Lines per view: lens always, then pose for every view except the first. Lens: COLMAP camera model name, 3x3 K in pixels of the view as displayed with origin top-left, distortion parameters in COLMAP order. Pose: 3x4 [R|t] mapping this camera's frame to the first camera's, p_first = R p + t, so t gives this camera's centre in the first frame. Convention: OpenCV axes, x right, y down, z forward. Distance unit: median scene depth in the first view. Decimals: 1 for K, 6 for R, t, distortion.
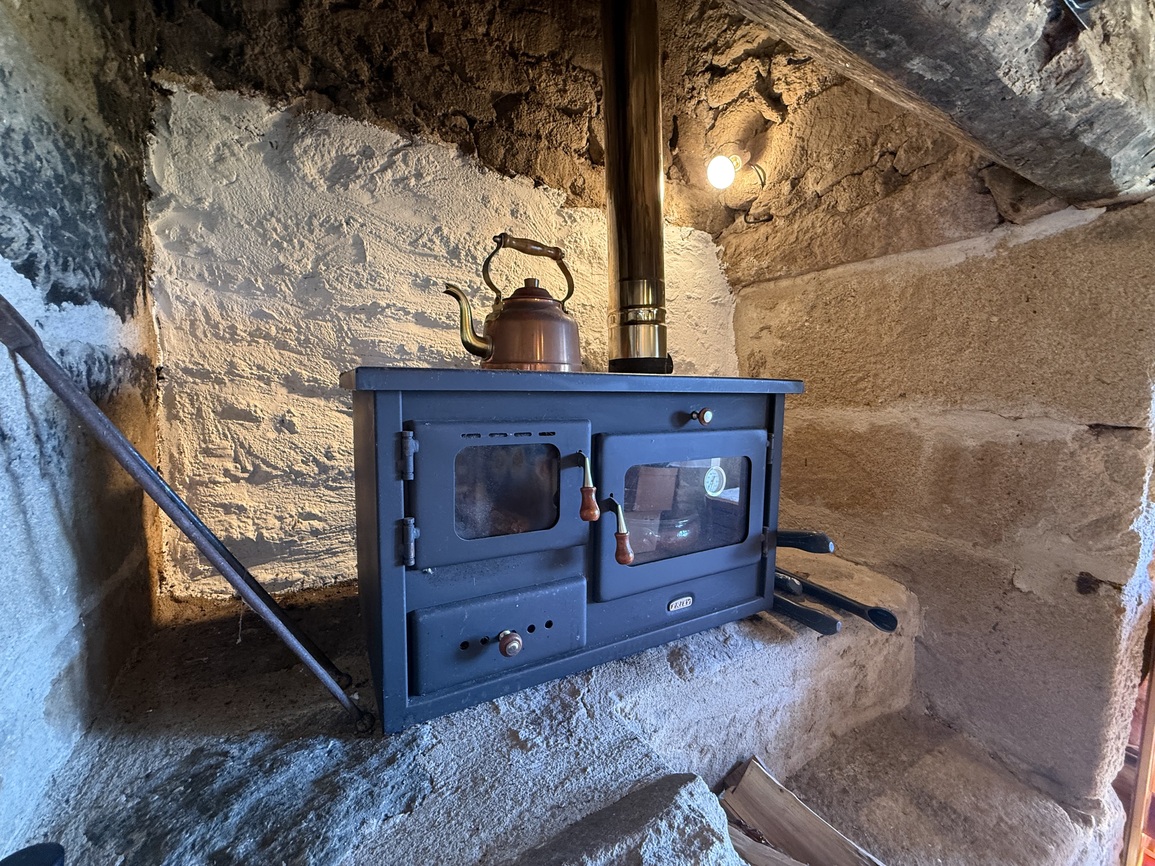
lens RADIAL K [[459.6, 0, 580.2], [0, 459.6, 431.7], [0, 0, 1]] dist [0.000088, 0.000634]
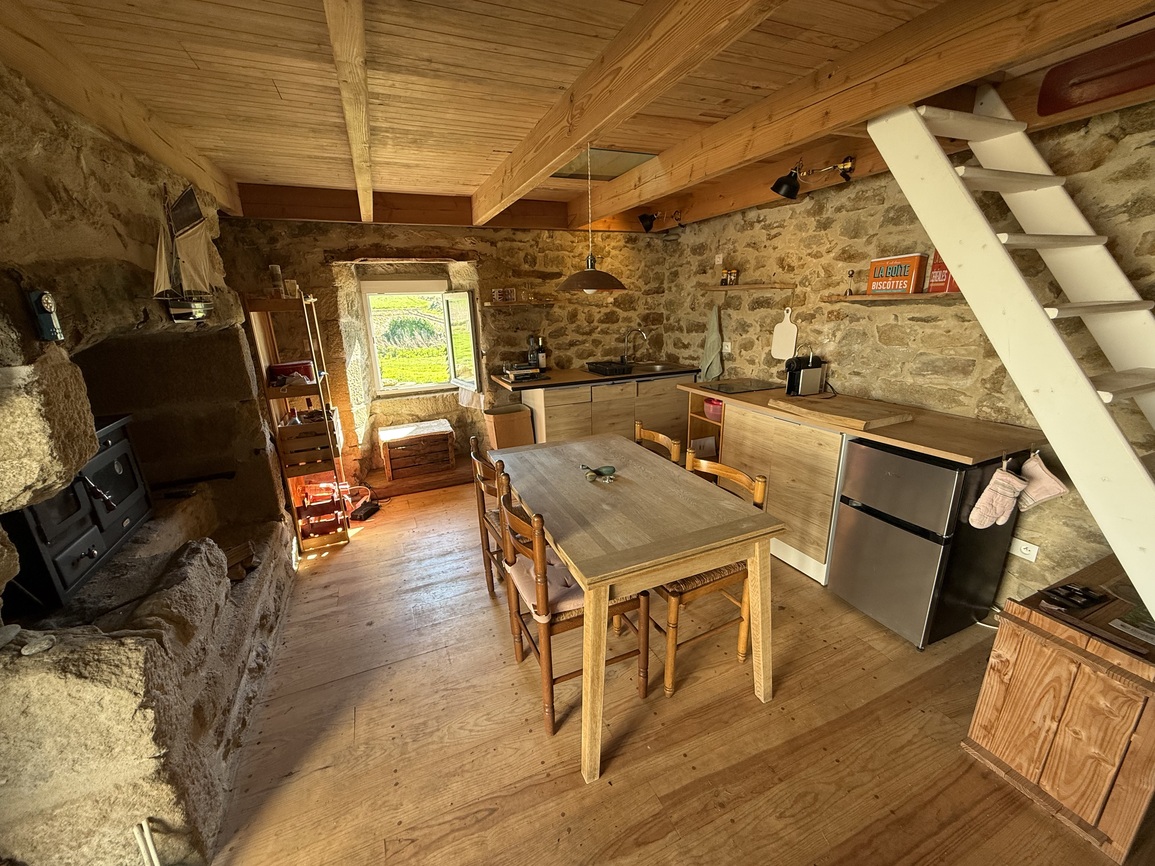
lens RADIAL K [[459.6, 0, 573.9], [0, 459.6, 433.6], [0, 0, 1]] dist [0.000088, 0.000634]
pose [[0.106430, -0.319754, 0.941504, -1.619287], [0.120305, 0.944067, 0.307025, -0.499244], [-0.987015, 0.080591, 0.138946, -1.619745]]
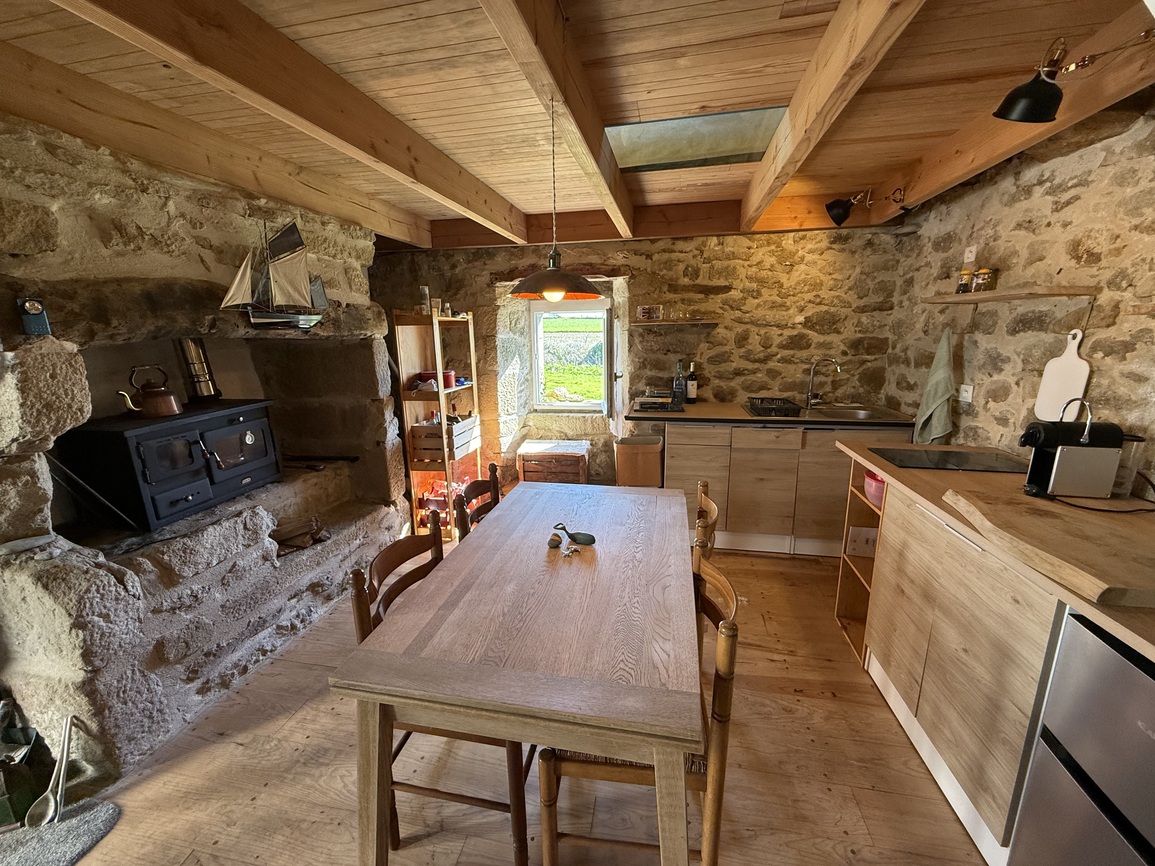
lens RADIAL K [[459.6, 0, 574.5], [0, 459.6, 433.8], [0, 0, 1]] dist [0.000088, 0.000634]
pose [[0.652282, -0.215166, 0.726796, -0.519025], [0.109282, 0.975541, 0.190728, -0.274769], [-0.750057, -0.044983, 0.659841, -2.679924]]
